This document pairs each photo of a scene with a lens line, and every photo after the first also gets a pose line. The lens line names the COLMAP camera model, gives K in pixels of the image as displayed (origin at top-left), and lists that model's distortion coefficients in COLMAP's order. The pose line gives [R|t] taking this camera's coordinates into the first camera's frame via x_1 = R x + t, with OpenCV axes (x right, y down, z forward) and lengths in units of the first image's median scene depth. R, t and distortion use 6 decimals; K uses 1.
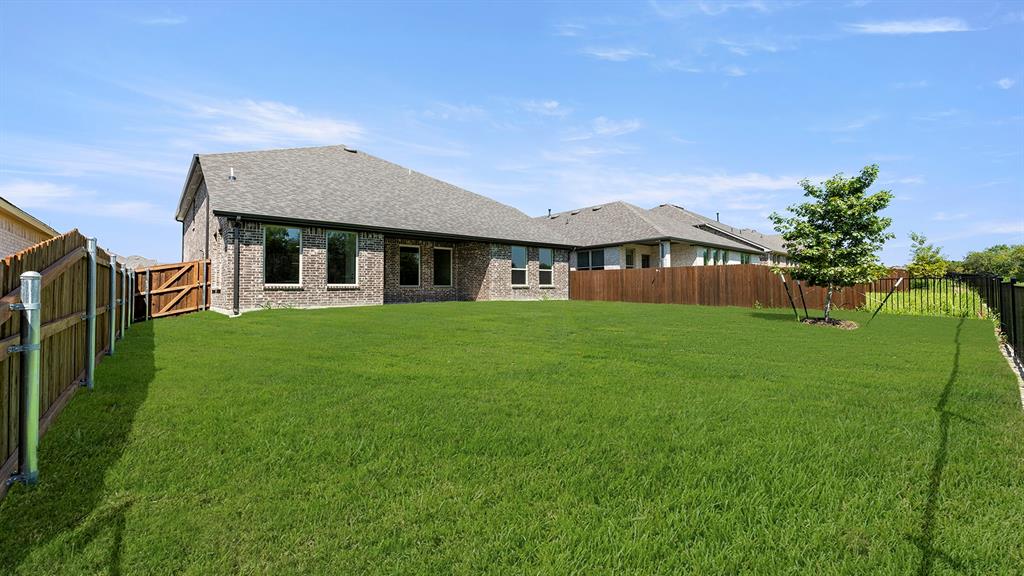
lens RADIAL K [[416.4, 0, 512.0], [0, 416.4, 288.0], [0, 0, 1]] dist [0.000092, 0.000029]
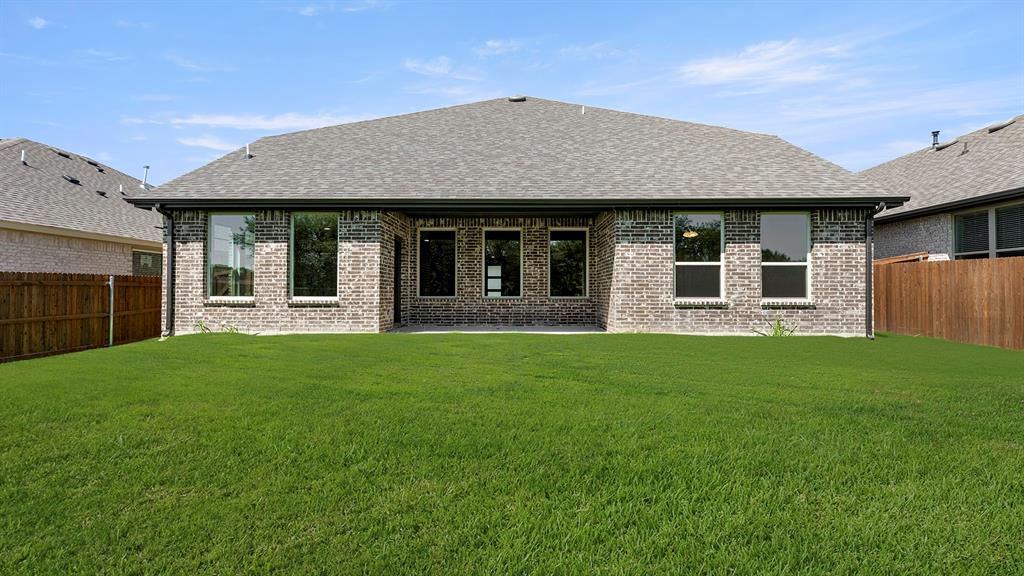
lens RADIAL K [[525.5, 0, 512.0], [0, 525.5, 288.0], [0, 0, 1]] dist [-0.005985, -0.000512]
pose [[0.737929, 0.004703, -0.674862, 0.262815], [-0.005874, 0.999983, 0.000546, -0.019044], [0.674853, 0.003561, 0.737944, 0.472639]]
